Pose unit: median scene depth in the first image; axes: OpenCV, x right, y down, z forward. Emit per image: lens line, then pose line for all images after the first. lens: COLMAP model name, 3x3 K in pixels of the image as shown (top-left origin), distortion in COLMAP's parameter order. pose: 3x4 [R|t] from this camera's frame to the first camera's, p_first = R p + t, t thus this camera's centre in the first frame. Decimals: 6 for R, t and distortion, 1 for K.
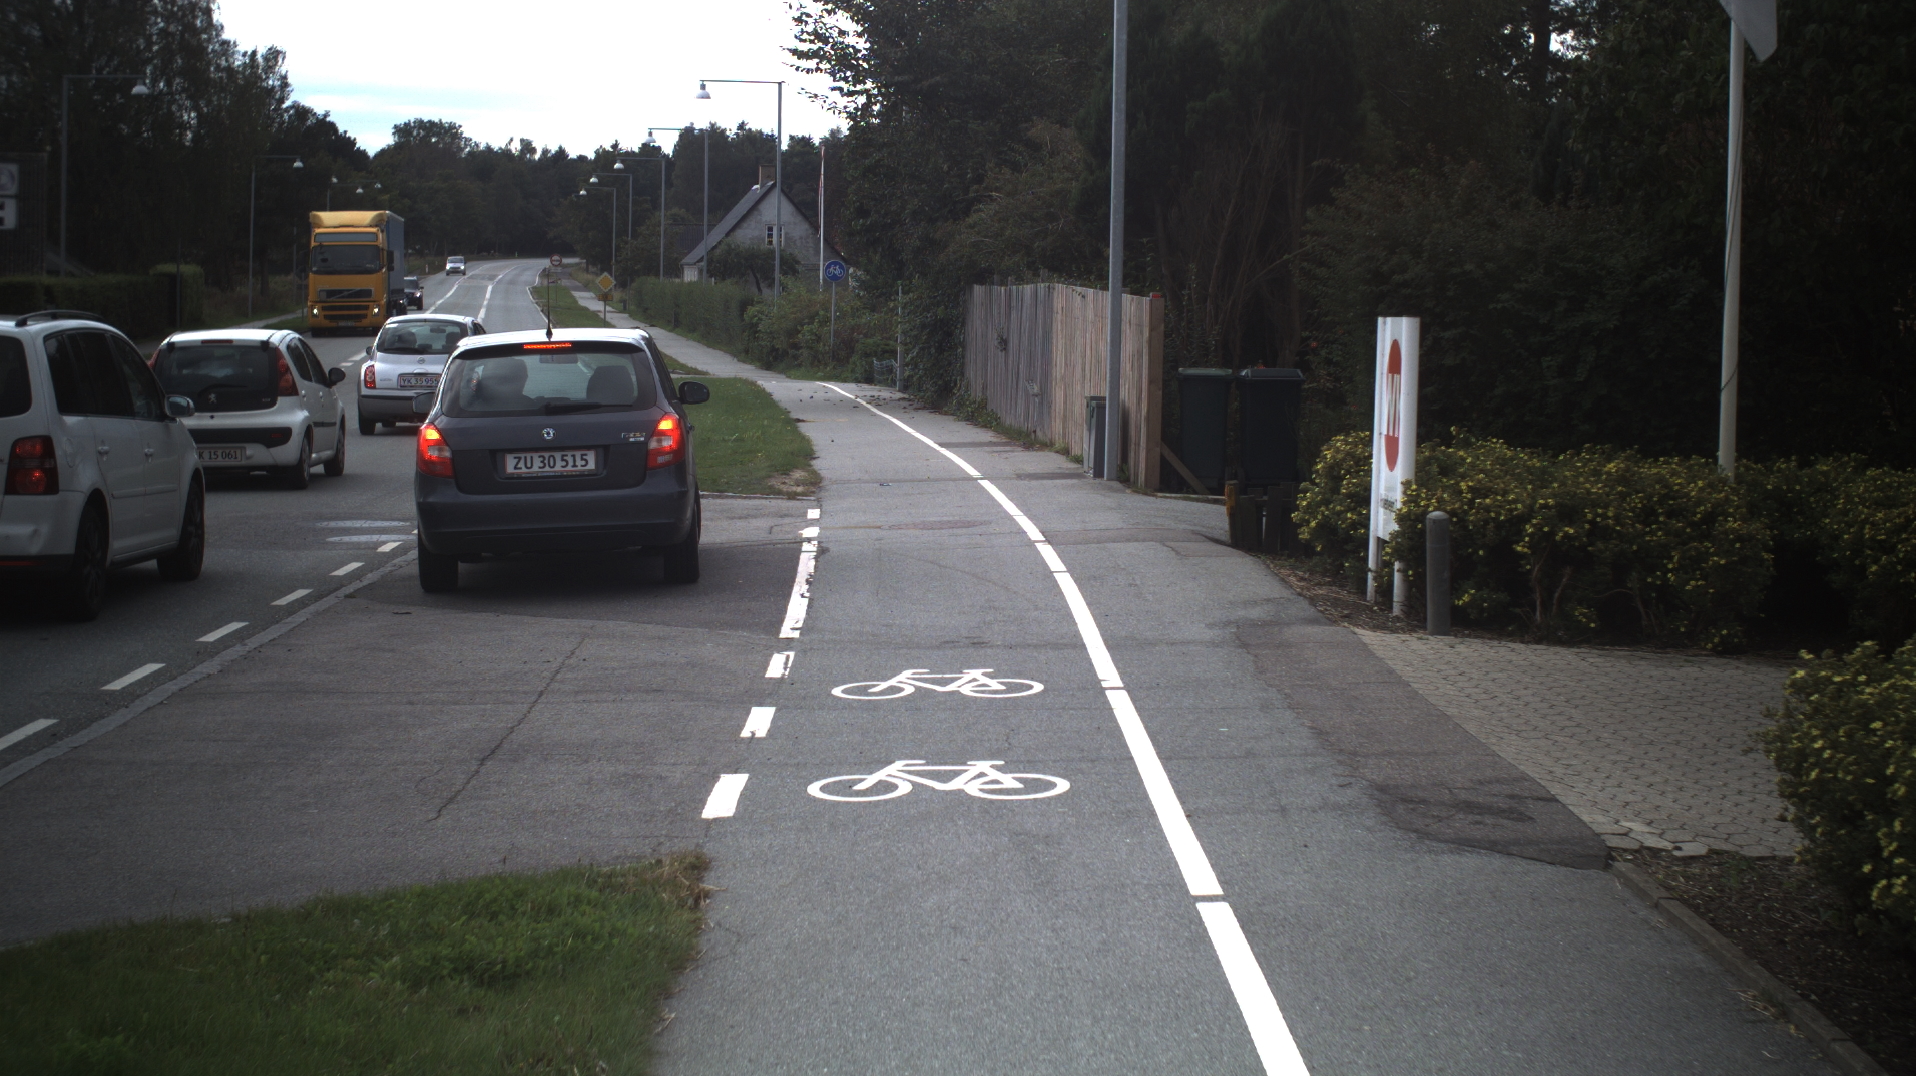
lens RADIAL K [[3553.5, 0, 958.0], [0, 3553.5, 538.0], [0, 0, 1]] dist [-0.256771, -0.076254]
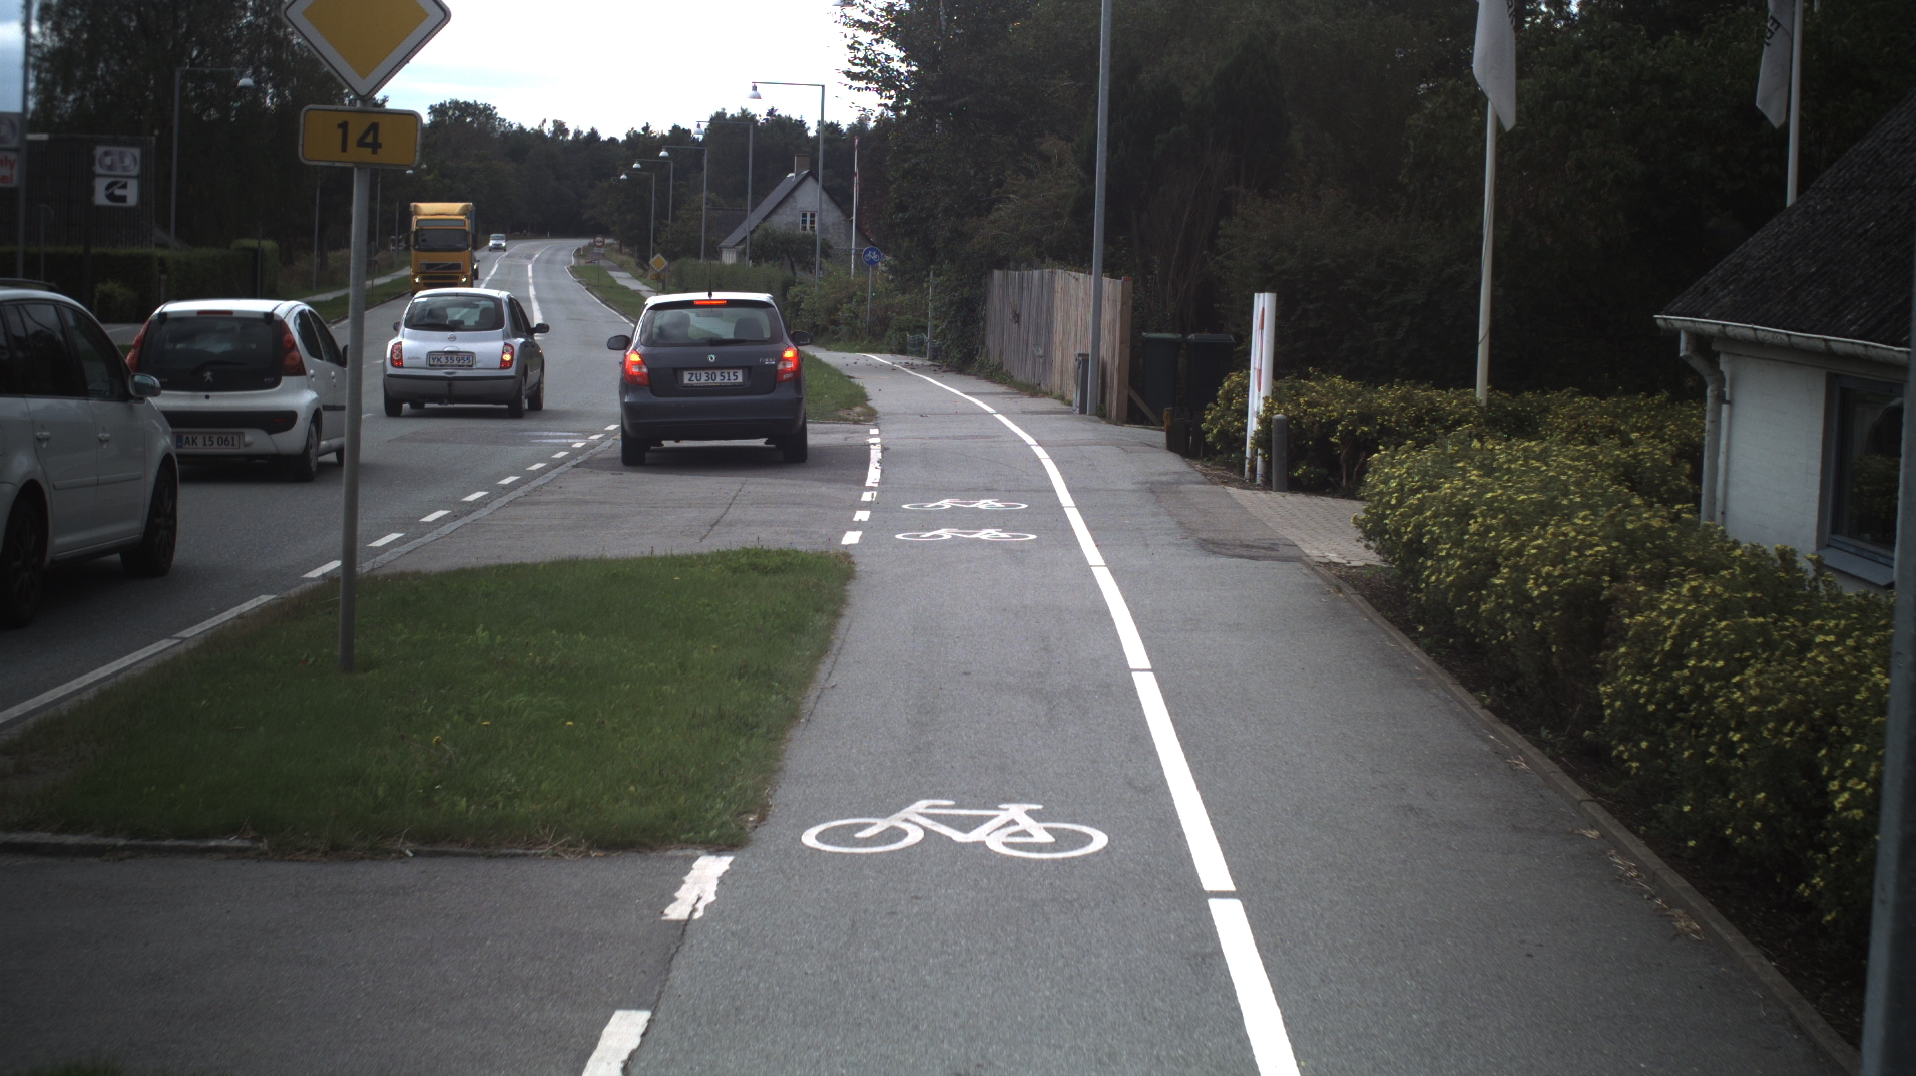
lens RADIAL K [[3553.5, 0, 958.0], [0, 3553.5, 538.0], [0, 0, 1]] dist [-0.256771, -0.076254]
pose [[0.999848, 0.016646, -0.005229, 0.000047], [-0.016626, 0.999854, 0.003873, 0.015243], [0.005293, -0.003786, 0.999979, -0.205162]]
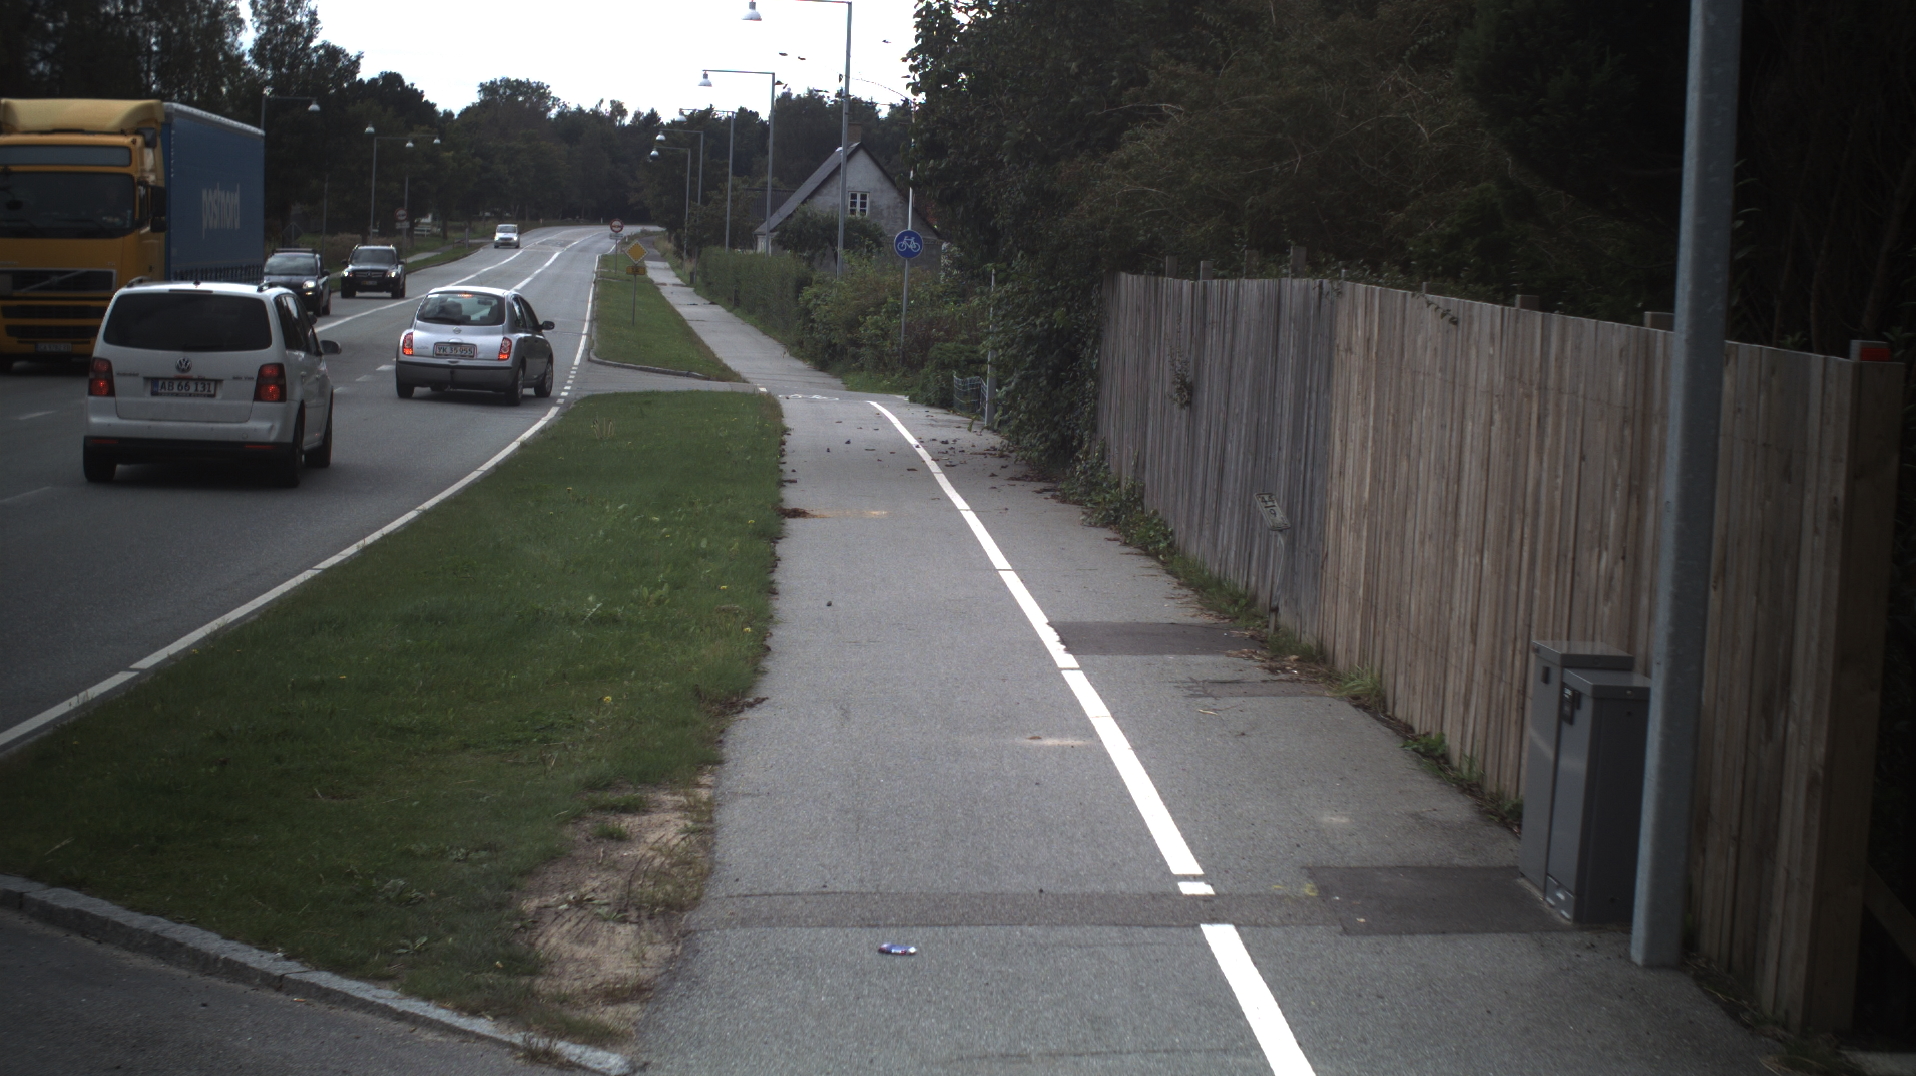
lens RADIAL K [[3553.5, 0, 958.0], [0, 3553.5, 538.0], [0, 0, 1]] dist [-0.256771, -0.076254]
pose [[0.999287, 0.027015, -0.026393, -0.005011], [-0.026847, 0.999617, 0.006720, -0.030632], [0.026565, -0.006006, 0.999629, 0.413008]]
